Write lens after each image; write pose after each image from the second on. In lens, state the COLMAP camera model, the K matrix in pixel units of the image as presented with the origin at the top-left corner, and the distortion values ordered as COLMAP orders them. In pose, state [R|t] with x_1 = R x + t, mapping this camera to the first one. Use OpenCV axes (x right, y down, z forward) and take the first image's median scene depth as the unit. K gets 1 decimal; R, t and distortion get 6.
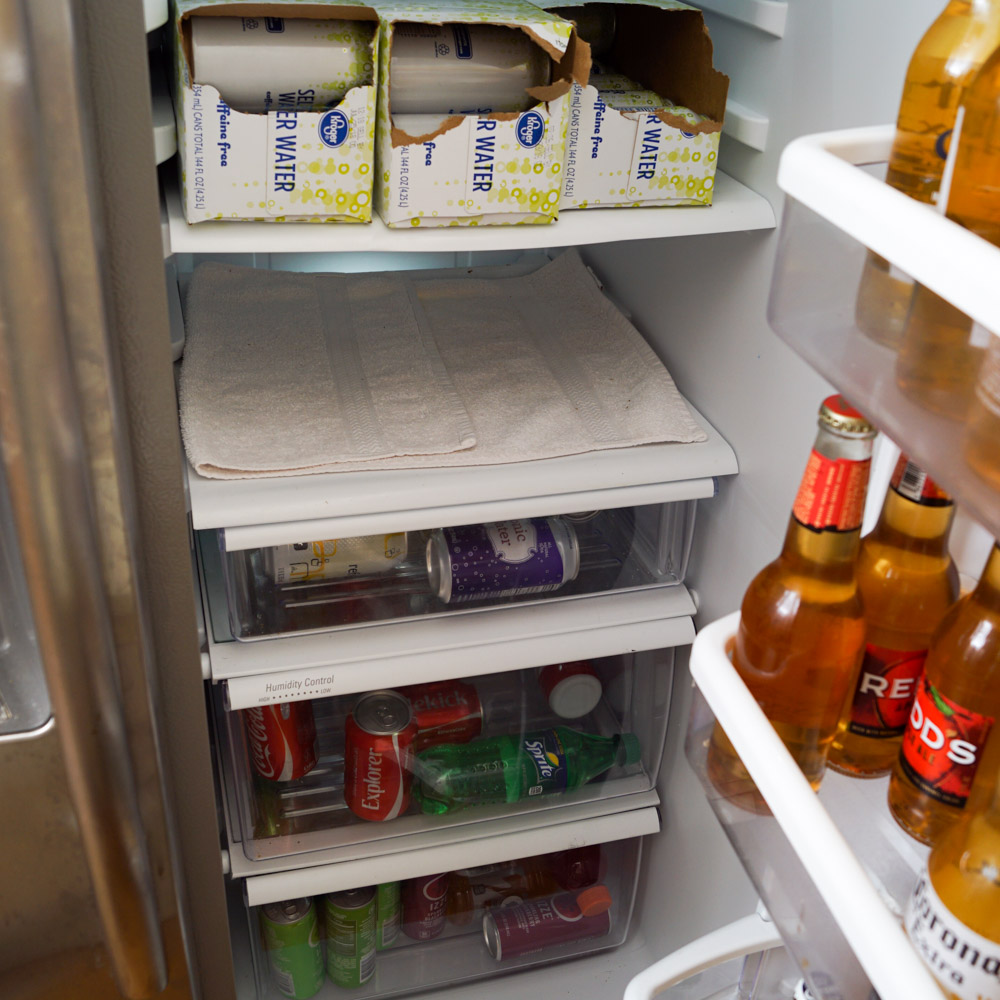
lens RADIAL K [[1146.9, 0, 476.7], [0, 1146.9, 498.9], [0, 0, 1]] dist [-0.099764, 0.037093]
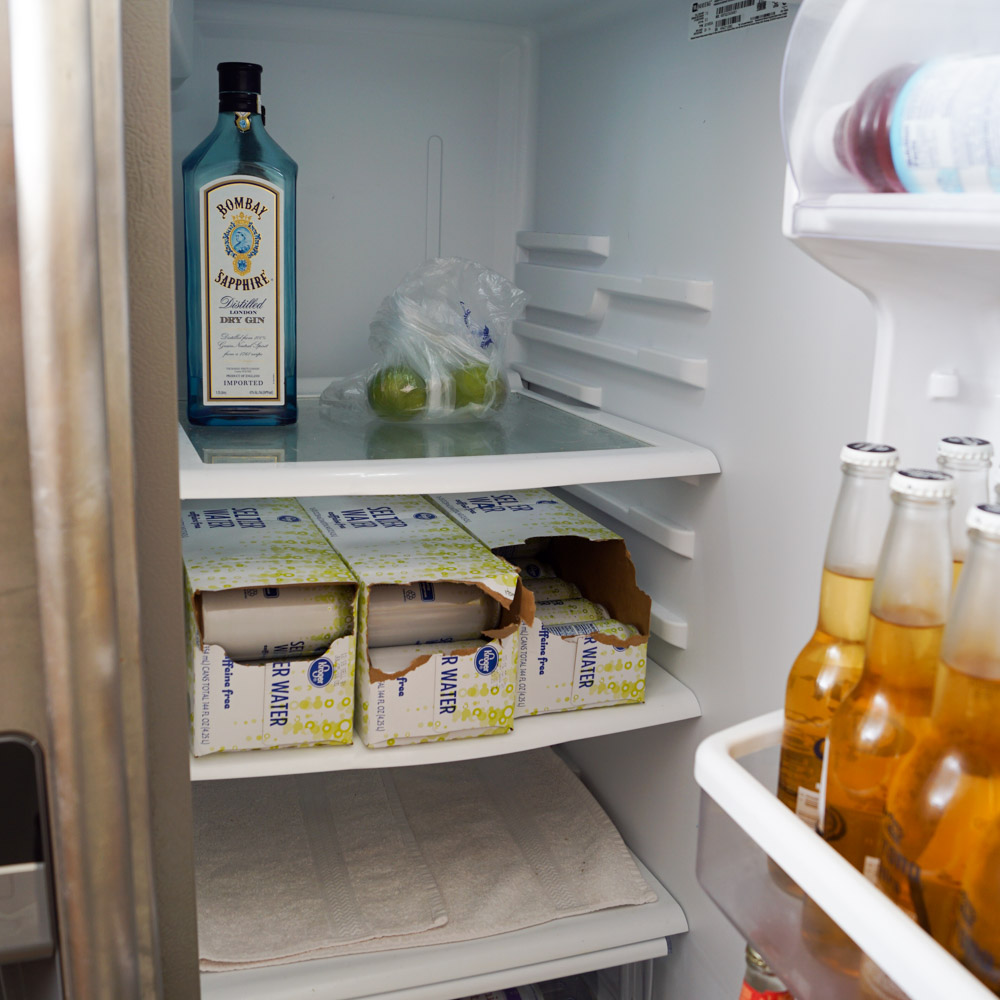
lens RADIAL K [[1146.9, 0, 476.7], [0, 1146.9, 498.9], [0, 0, 1]] dist [-0.099764, 0.037093]
pose [[0.998011, -0.033210, 0.053581, -0.020499], [0.047944, 0.951744, -0.303124, -0.121043], [-0.040928, 0.305090, 0.951444, -0.174956]]
